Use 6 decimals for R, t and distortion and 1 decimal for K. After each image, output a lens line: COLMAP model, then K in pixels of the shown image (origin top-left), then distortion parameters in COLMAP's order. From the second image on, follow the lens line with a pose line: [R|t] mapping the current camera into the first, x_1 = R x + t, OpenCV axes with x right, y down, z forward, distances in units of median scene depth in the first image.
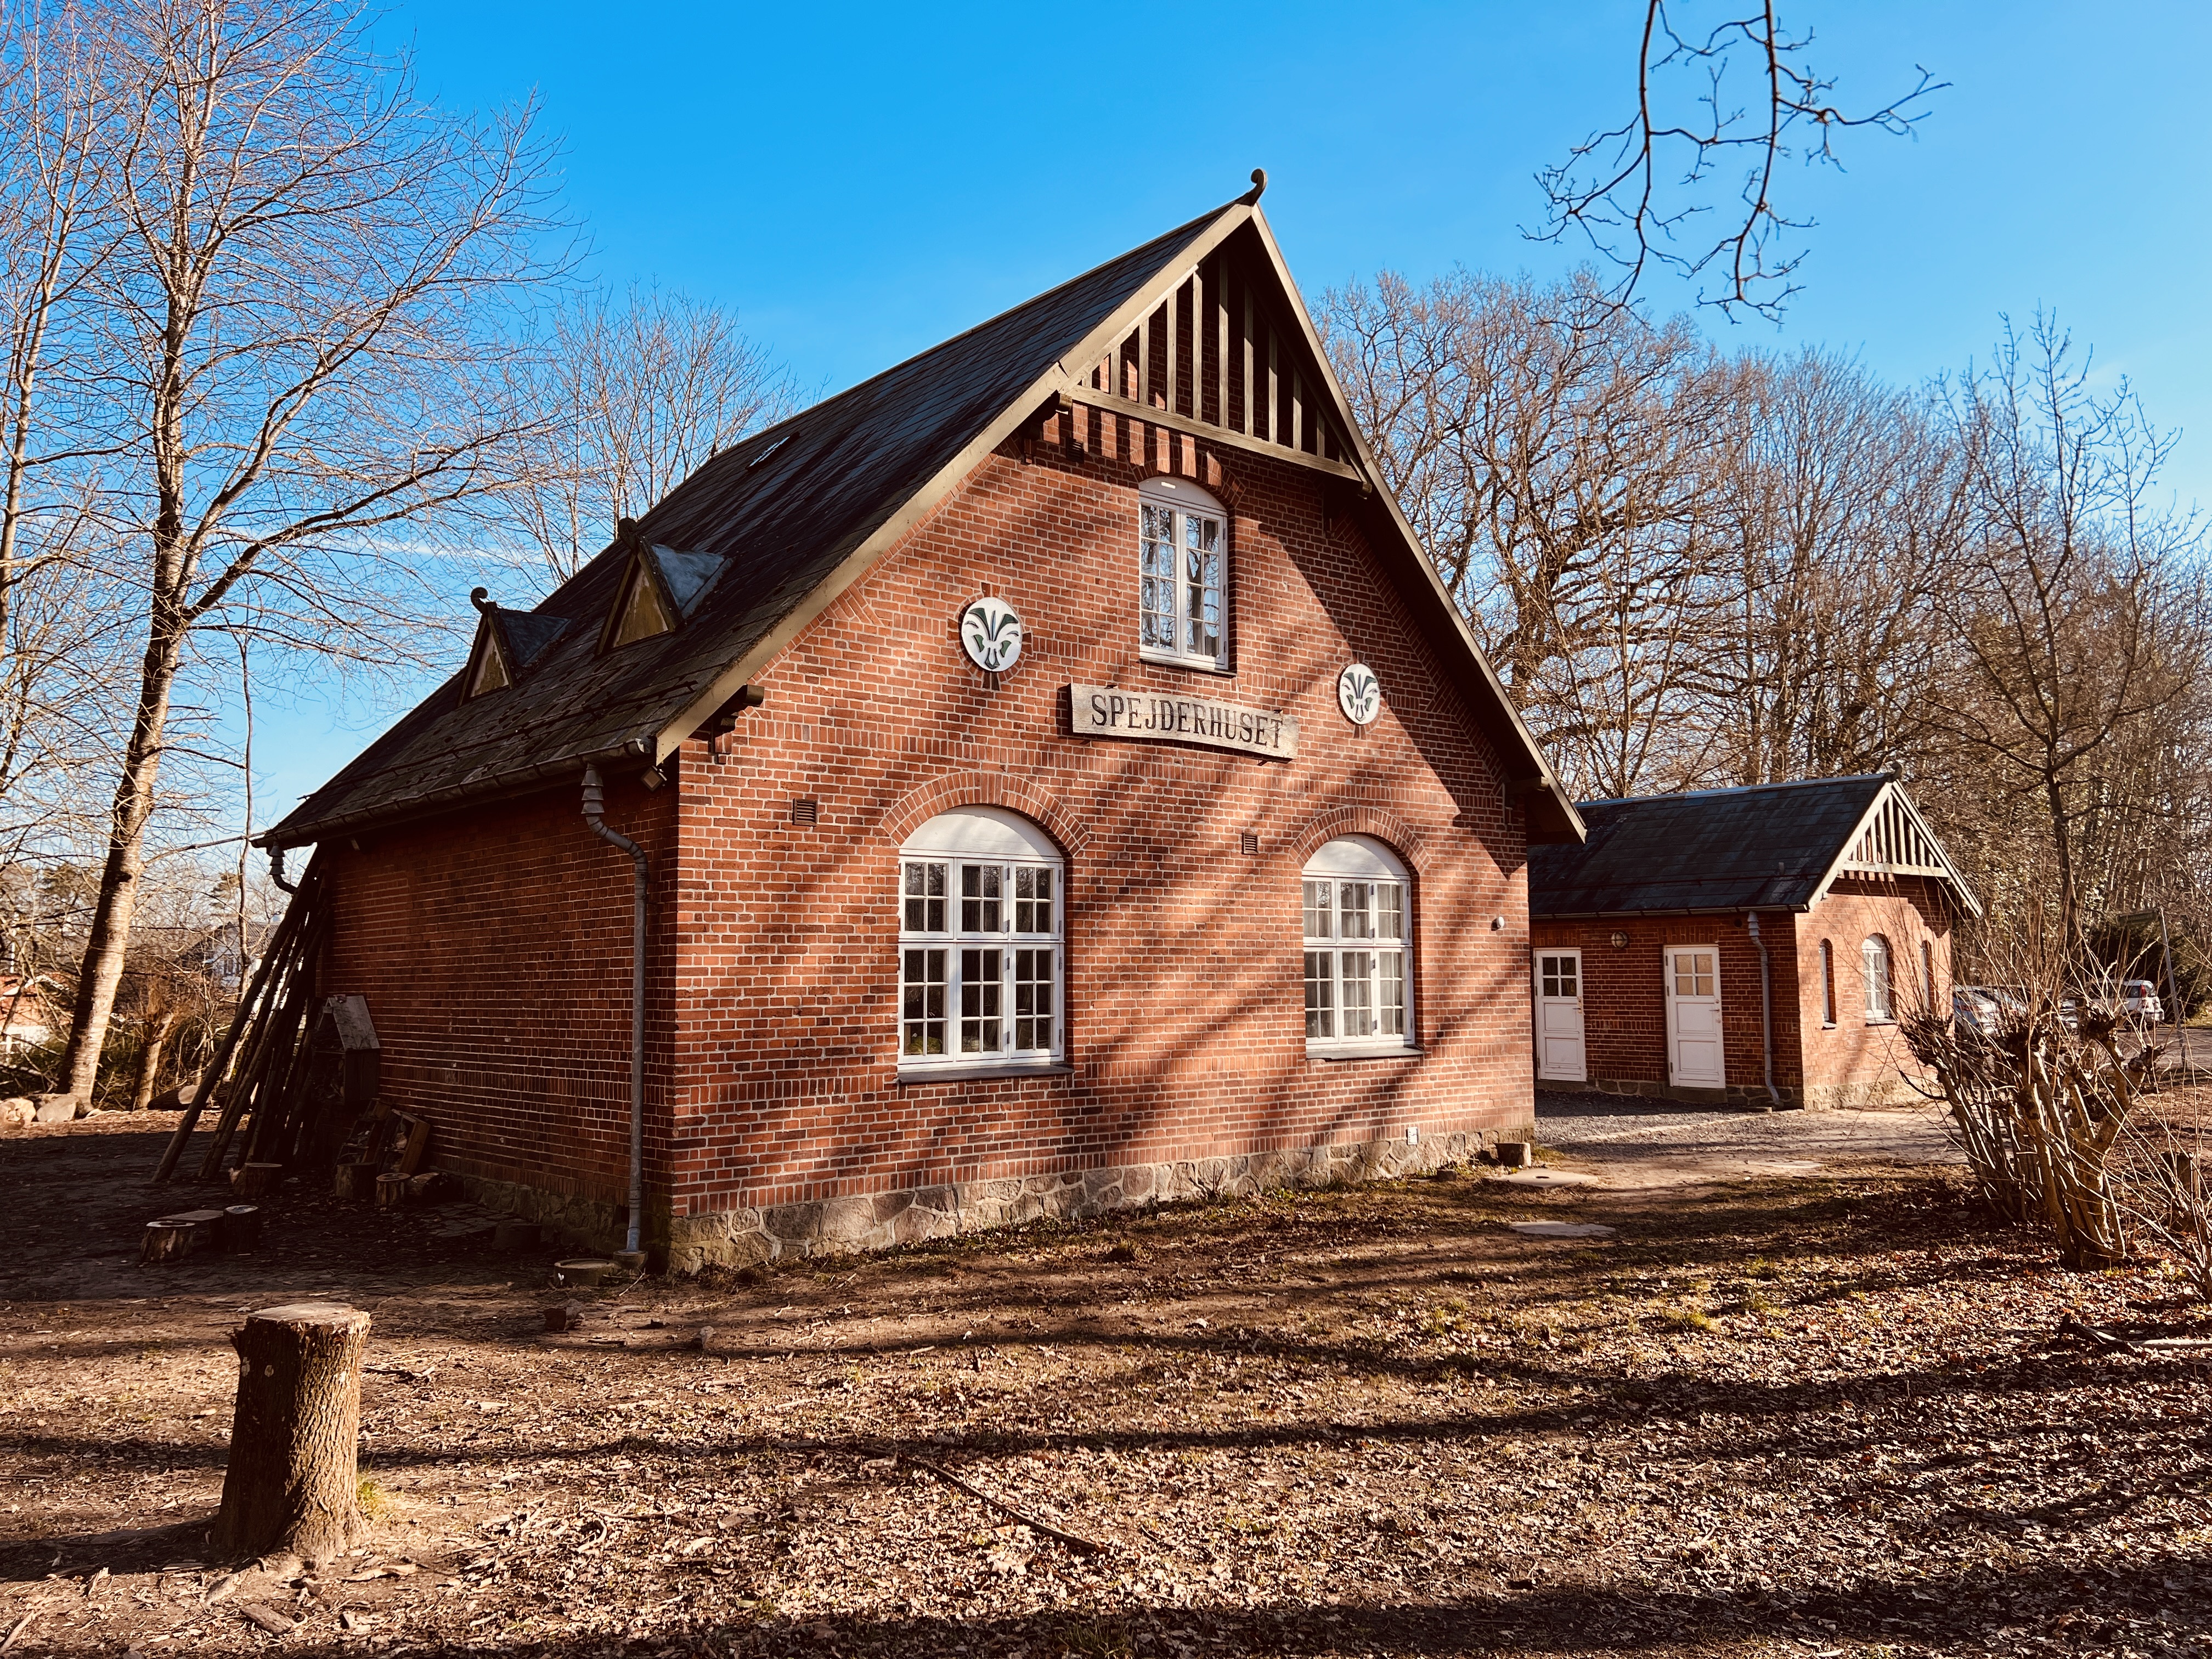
lens RADIAL K [[1676.9, 0, 1072.4], [0, 1676.9, 827.2], [0, 0, 1]] dist [0.056047, -0.105942]
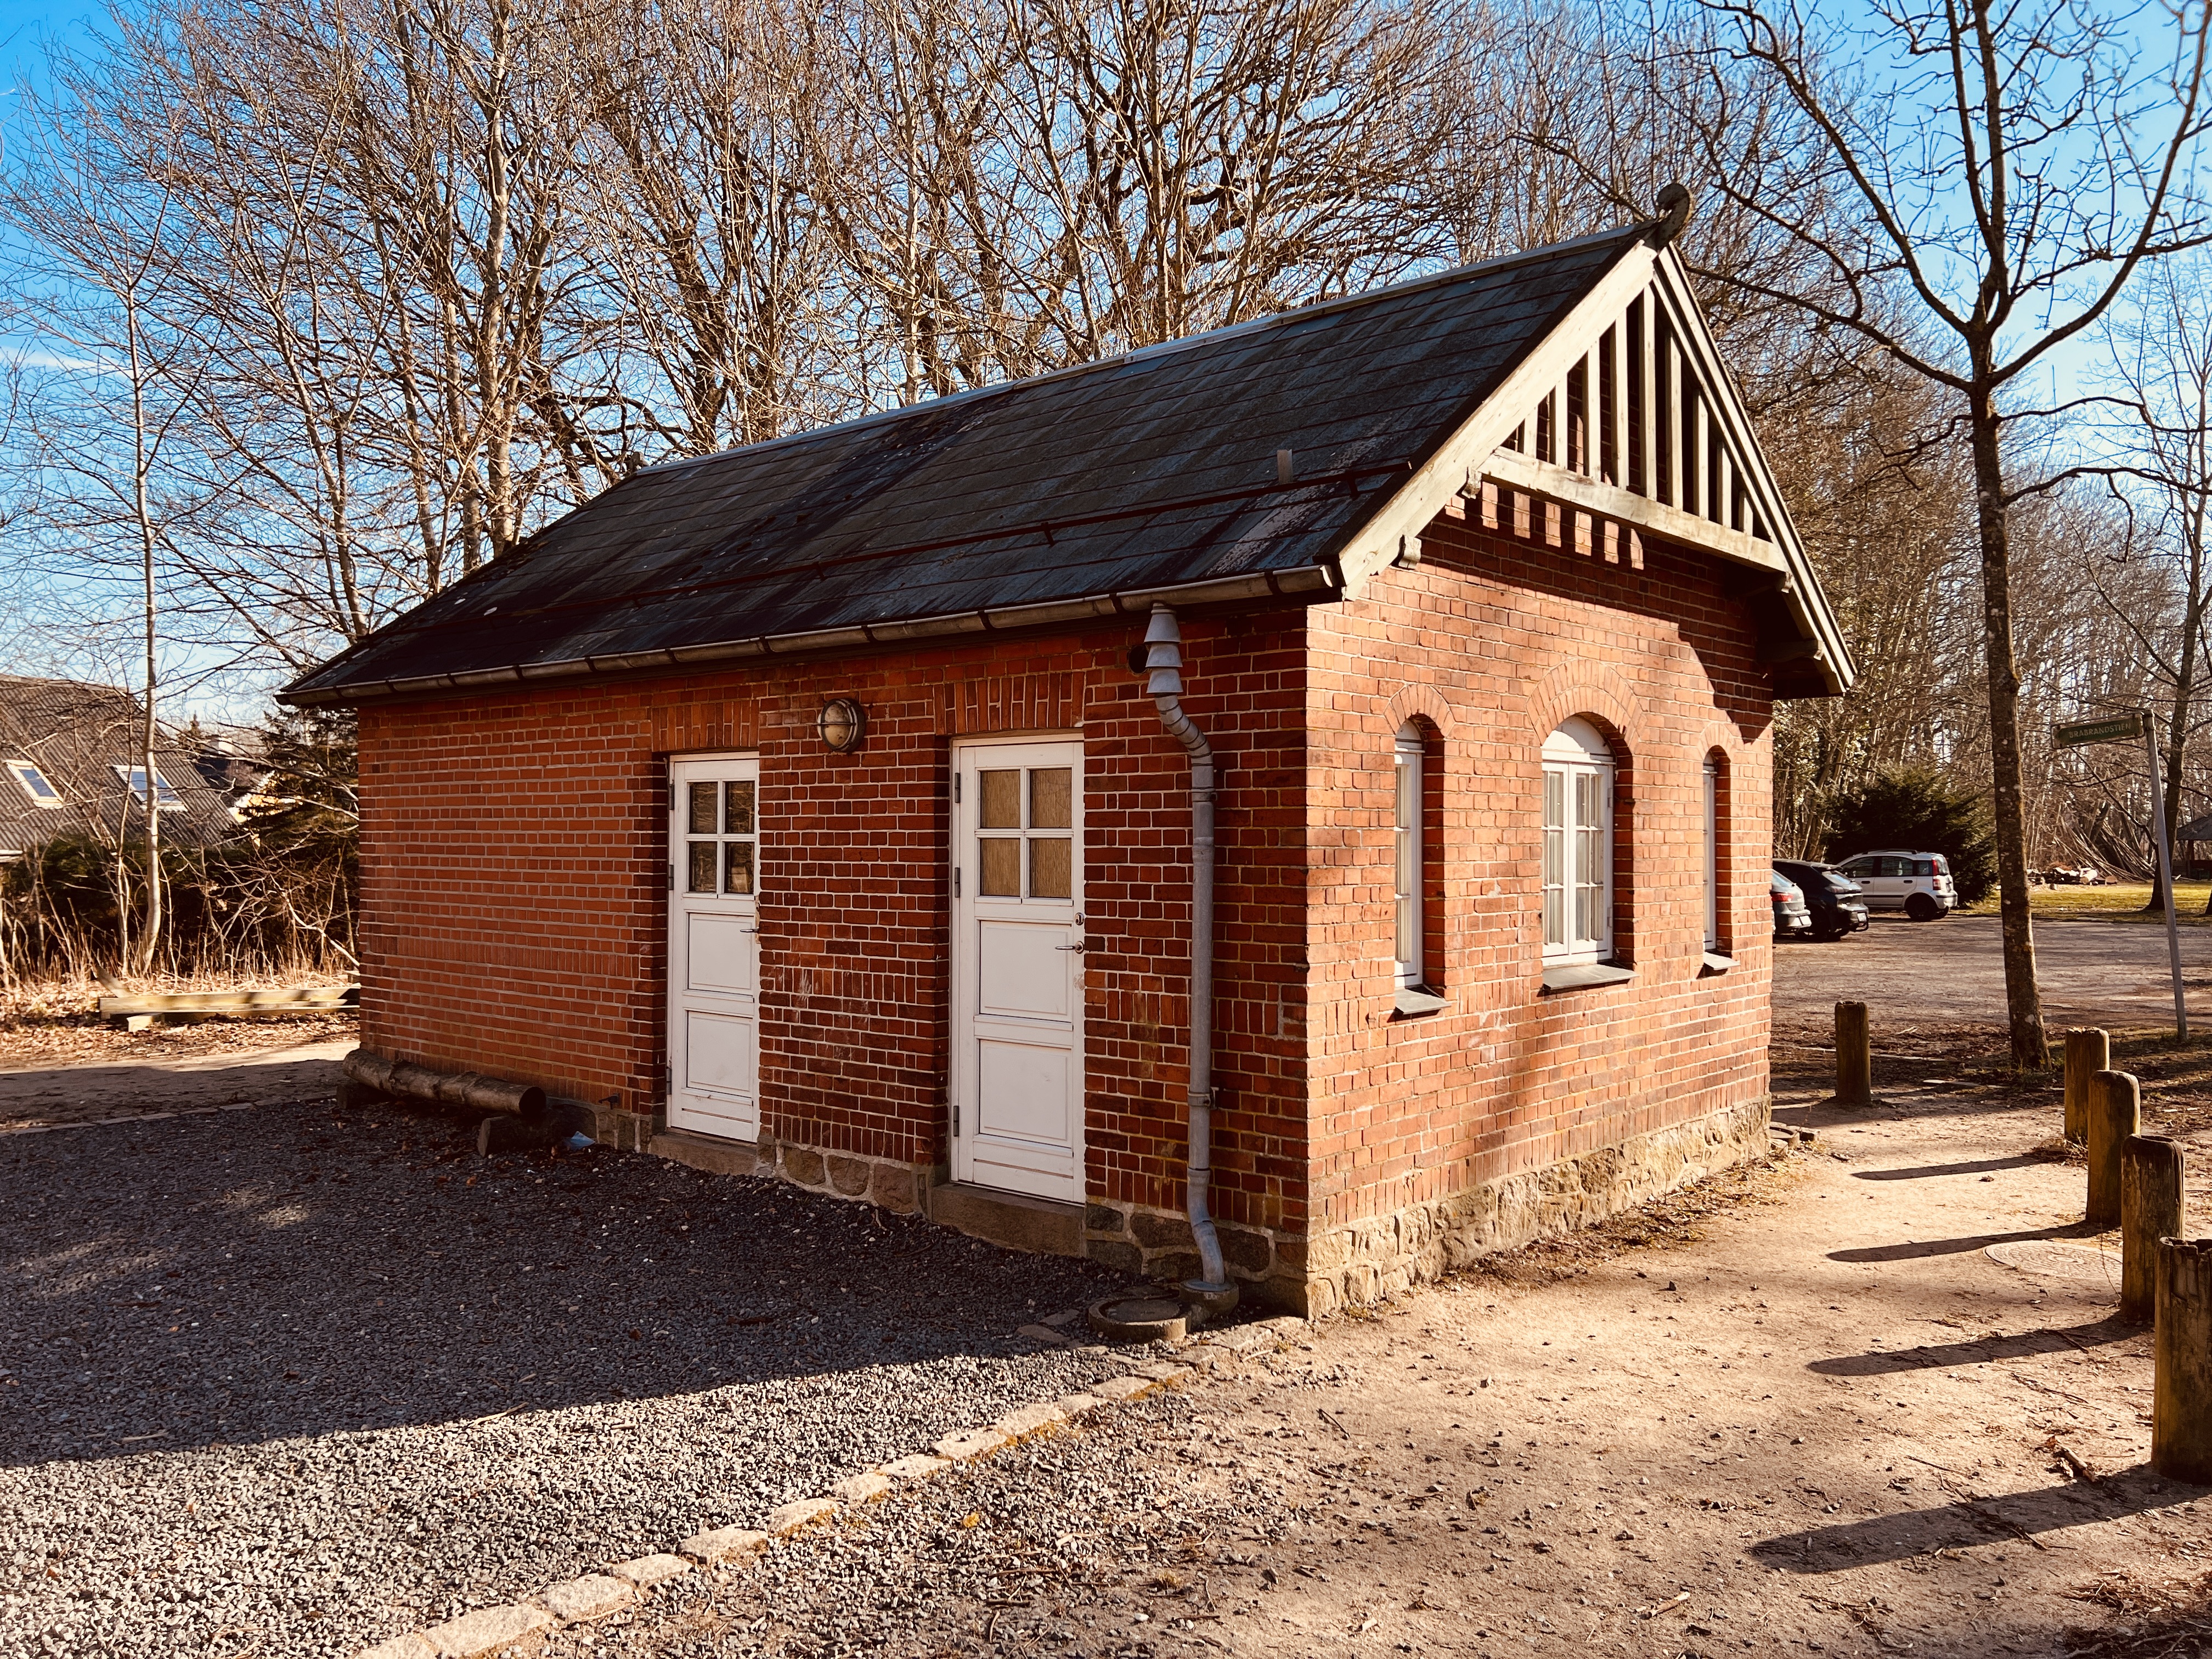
lens RADIAL K [[1676.9, 0, 1072.4], [0, 1676.9, 827.2], [0, 0, 1]] dist [0.056047, -0.105942]
pose [[0.990609, 0.010664, 0.136308, 0.330647], [-0.021665, 0.996601, 0.079480, 0.061041], [-0.134997, -0.081687, 0.987473, 0.684443]]
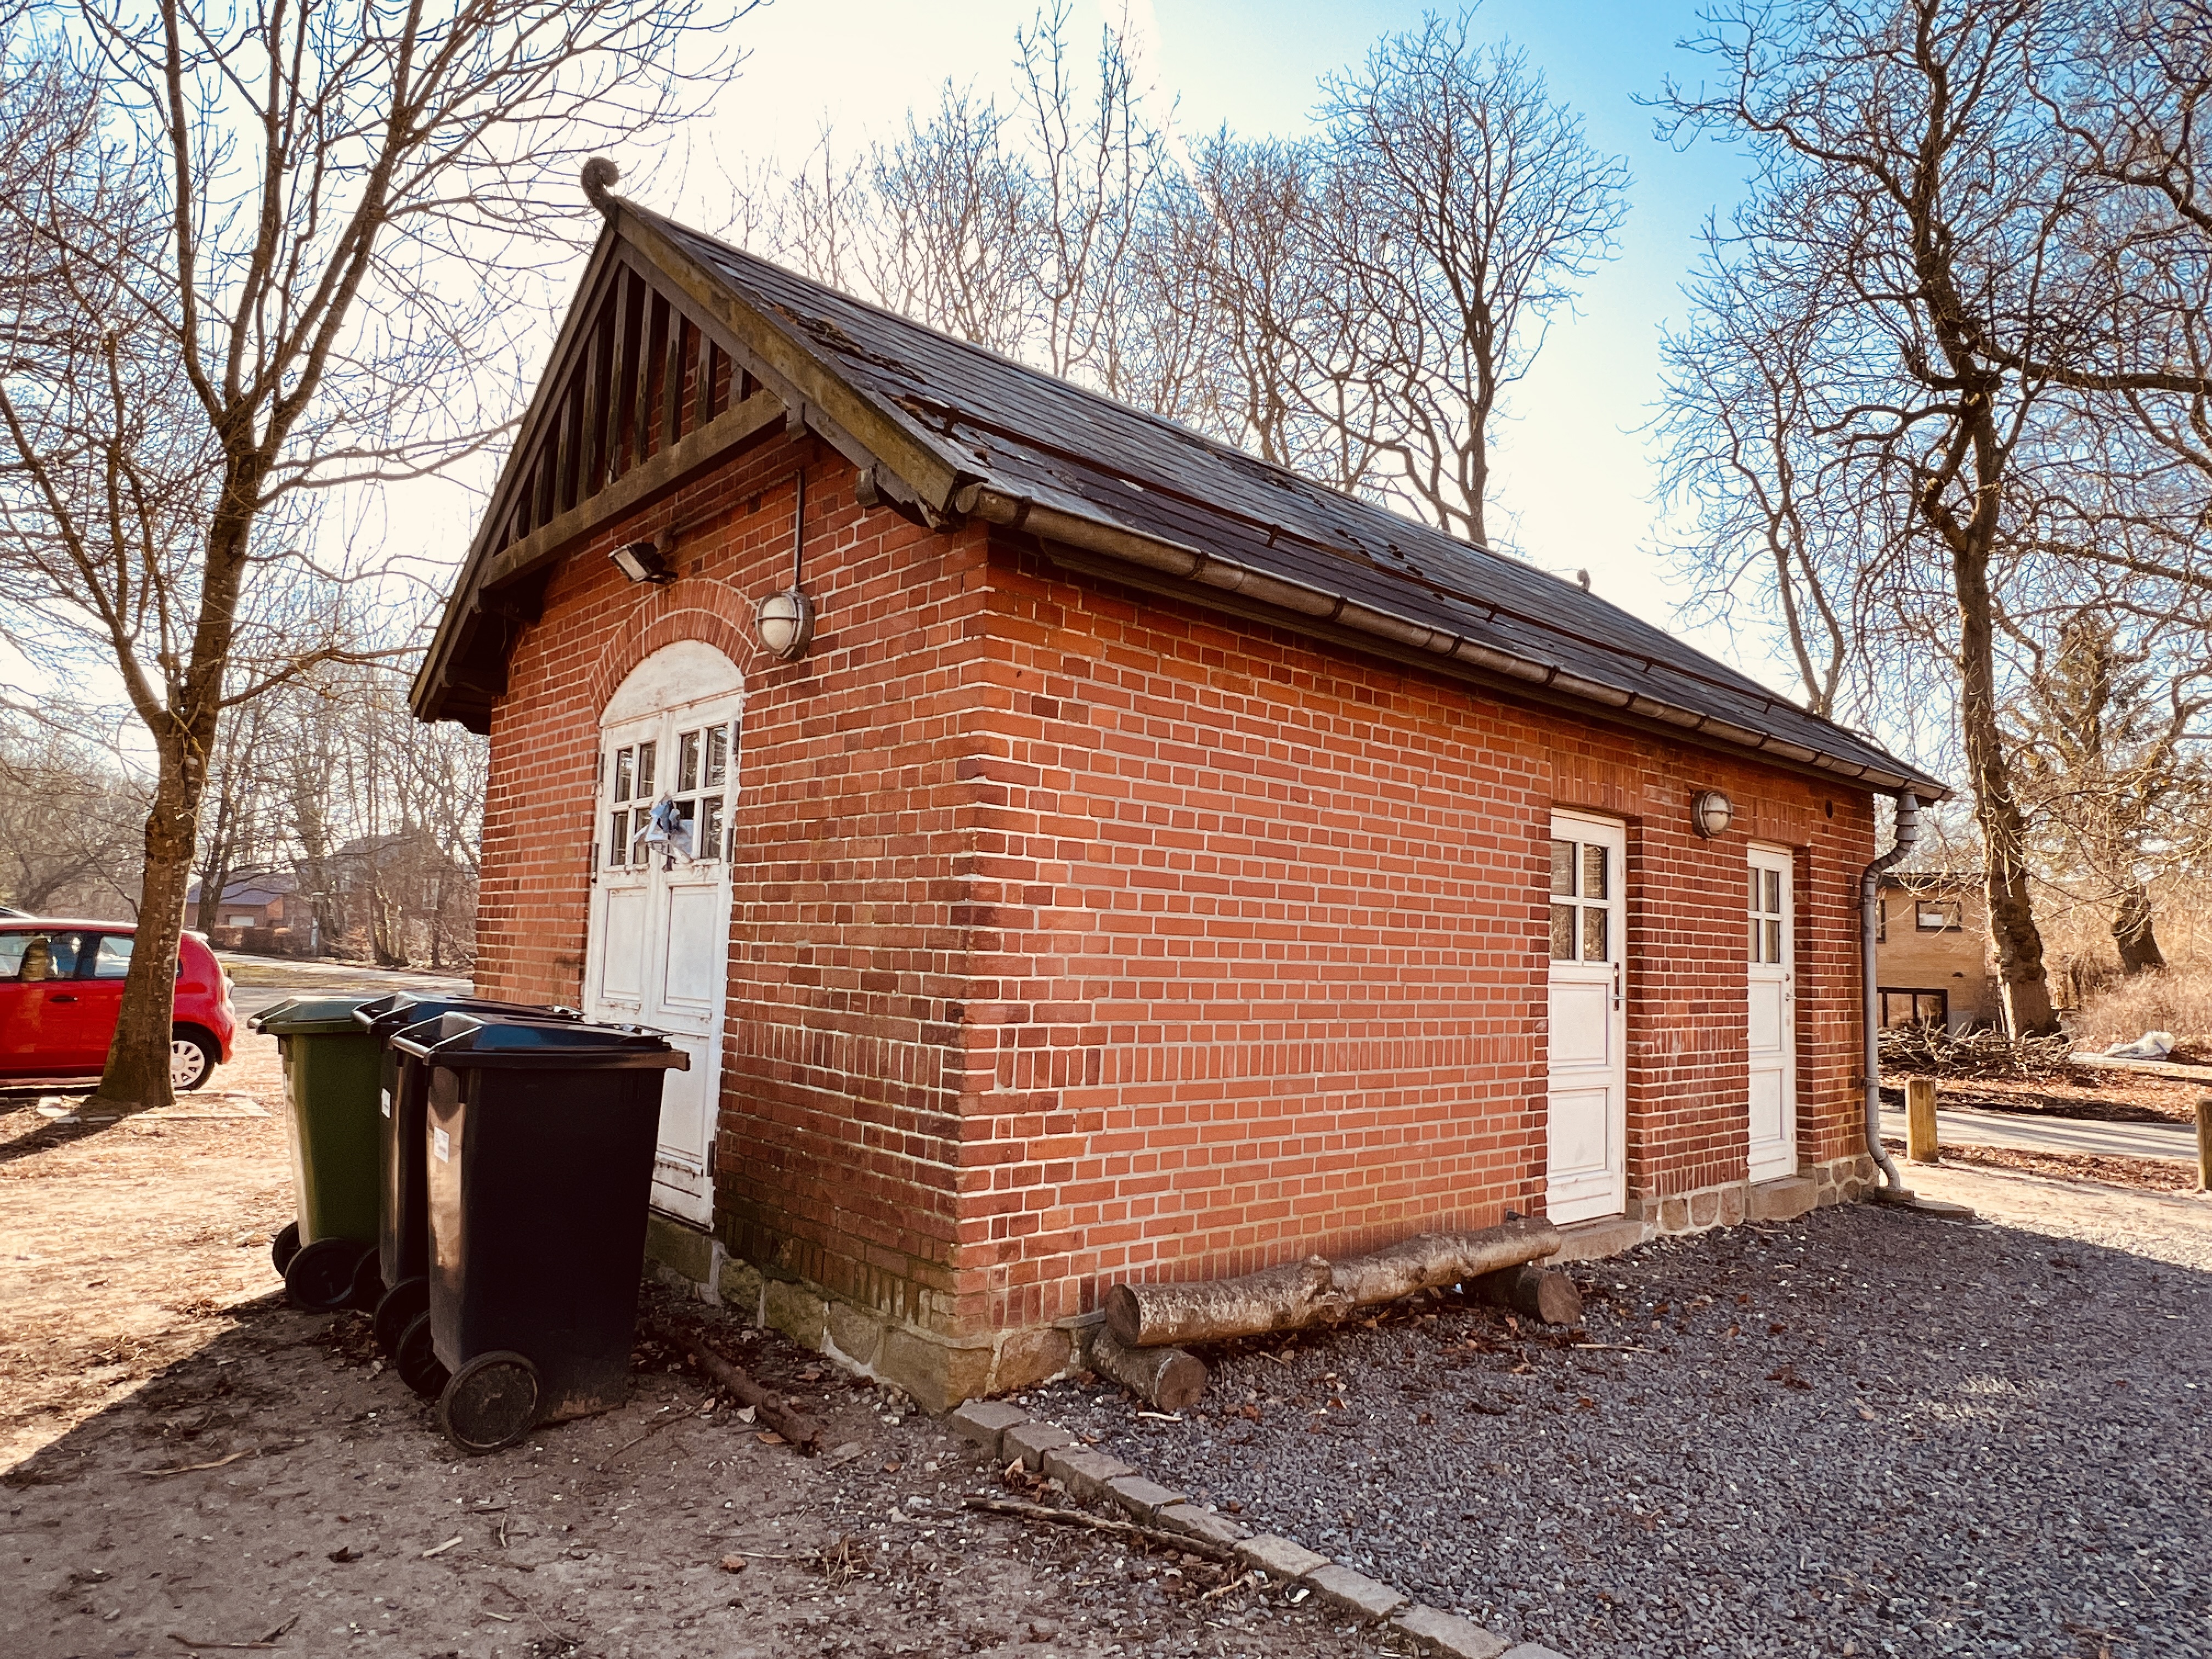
lens RADIAL K [[1351.7, 0, 1103.0], [0, 1351.7, 824.4], [0, 0, 1]] dist [-0.003736, 0.001577]
pose [[-0.022093, 0.101098, 0.994631, 0.031234], [-0.122019, 0.987164, -0.103049, 0.118113], [-0.992282, -0.123640, -0.009473, 1.150706]]
